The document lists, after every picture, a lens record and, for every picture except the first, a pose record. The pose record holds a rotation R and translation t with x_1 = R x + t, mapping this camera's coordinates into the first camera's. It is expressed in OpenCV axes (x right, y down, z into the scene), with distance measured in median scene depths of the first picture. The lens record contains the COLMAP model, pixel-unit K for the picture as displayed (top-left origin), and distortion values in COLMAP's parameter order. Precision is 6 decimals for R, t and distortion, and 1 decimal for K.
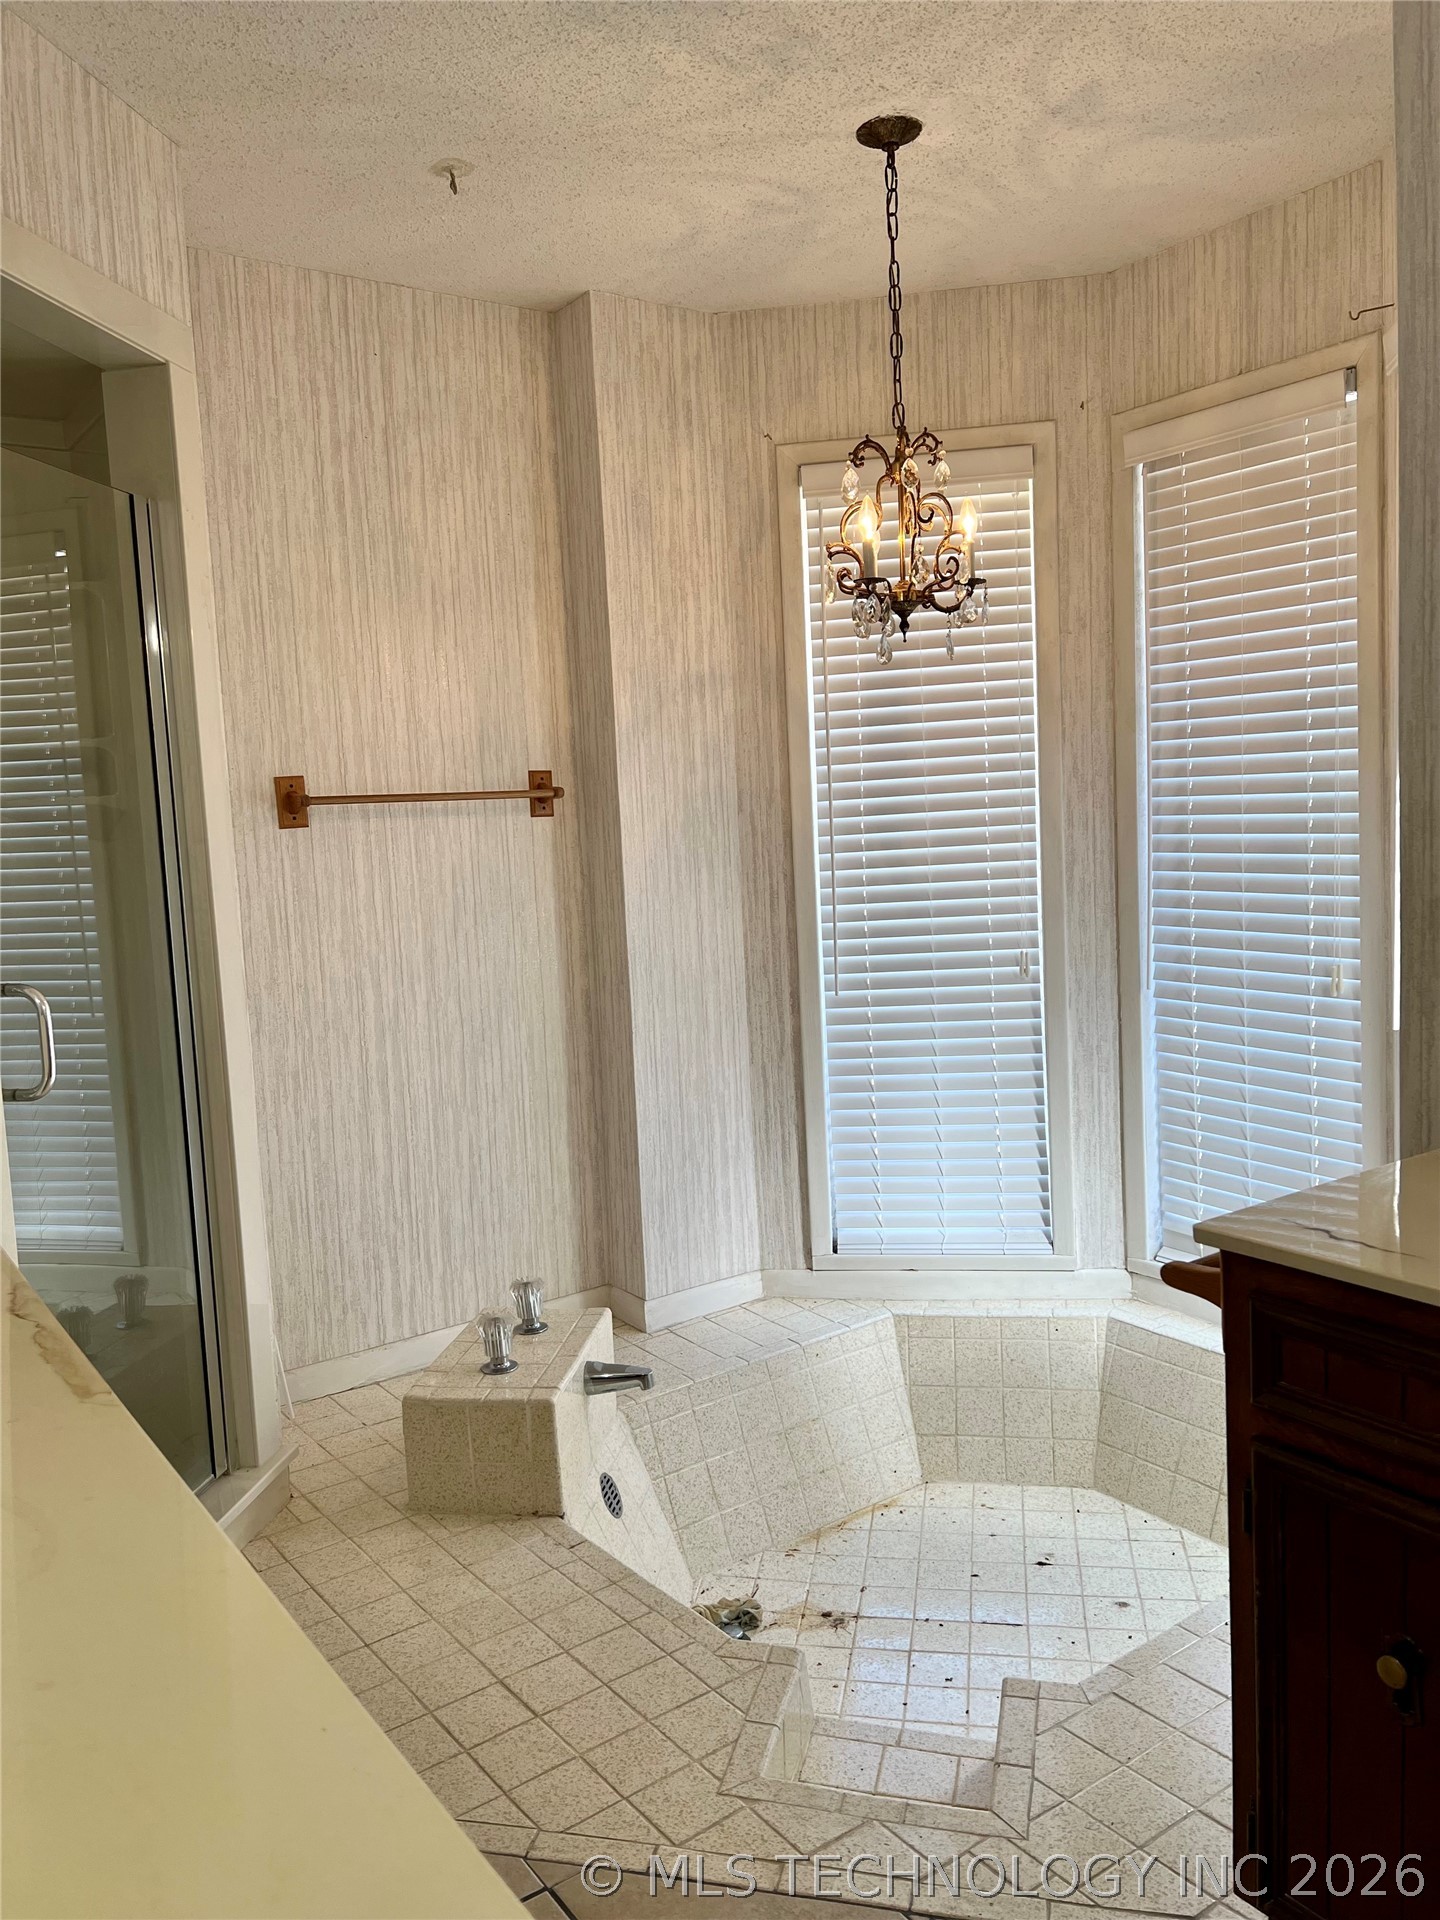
lens RADIAL K [[1443.9, 0, 724.1], [0, 1443.9, 954.4], [0, 0, 1]] dist [0.063571, -0.072549]
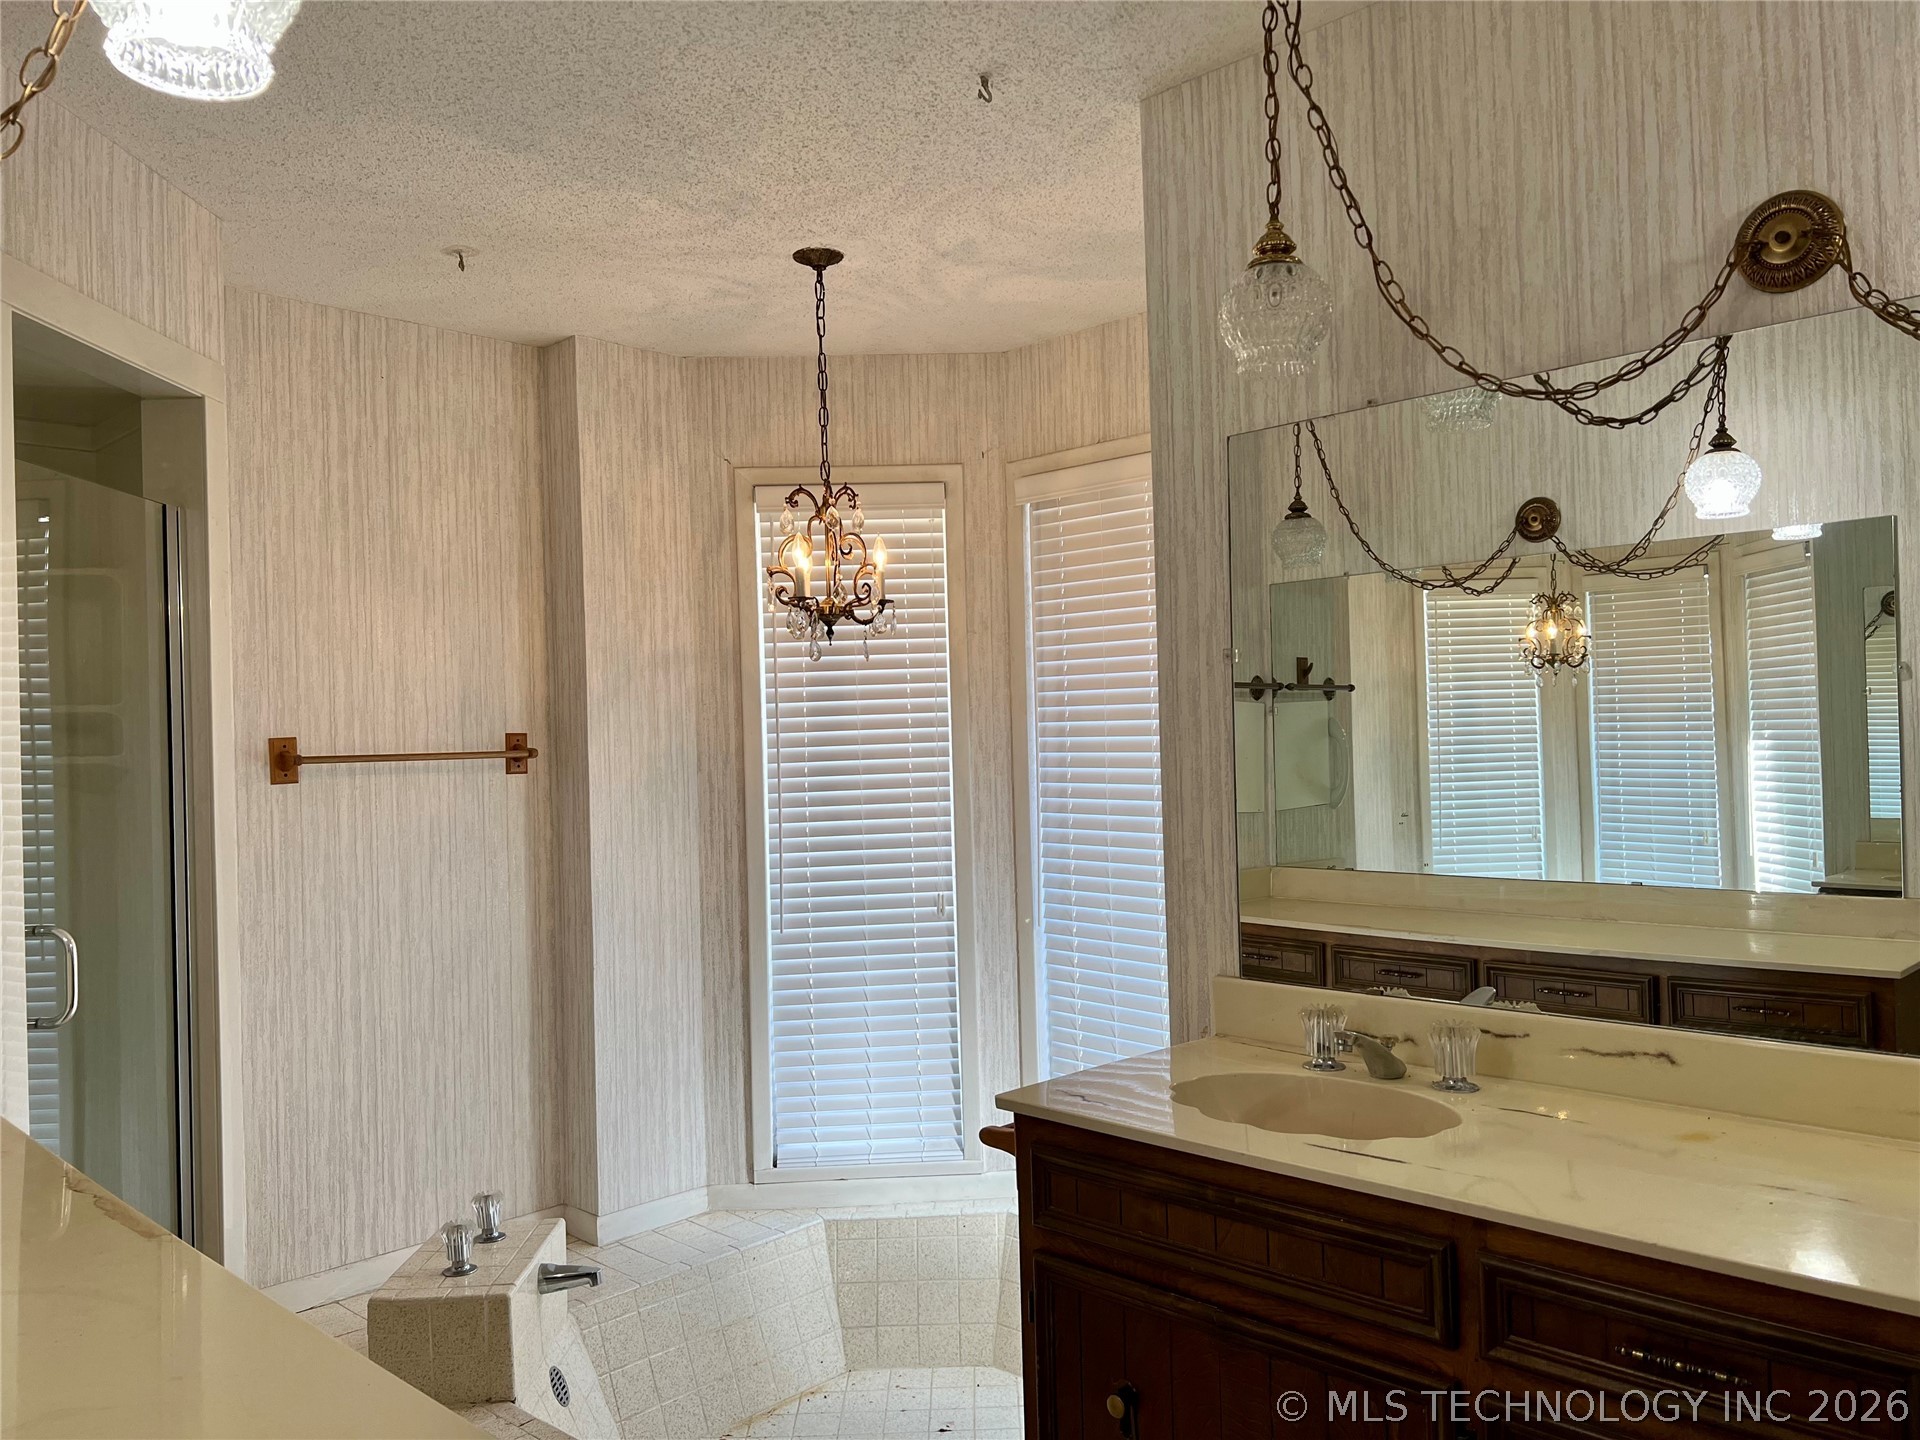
lens RADIAL K [[1443.9, 0, 962.4], [0, 1443.9, 731.5], [0, 0, 1]] dist [0.063571, -0.072549]
pose [[0.984222, 0.021419, 0.175637, 0.016719], [-0.001744, 0.993772, -0.111418, -0.003514], [-0.176930, 0.109353, 0.978130, -0.179691]]
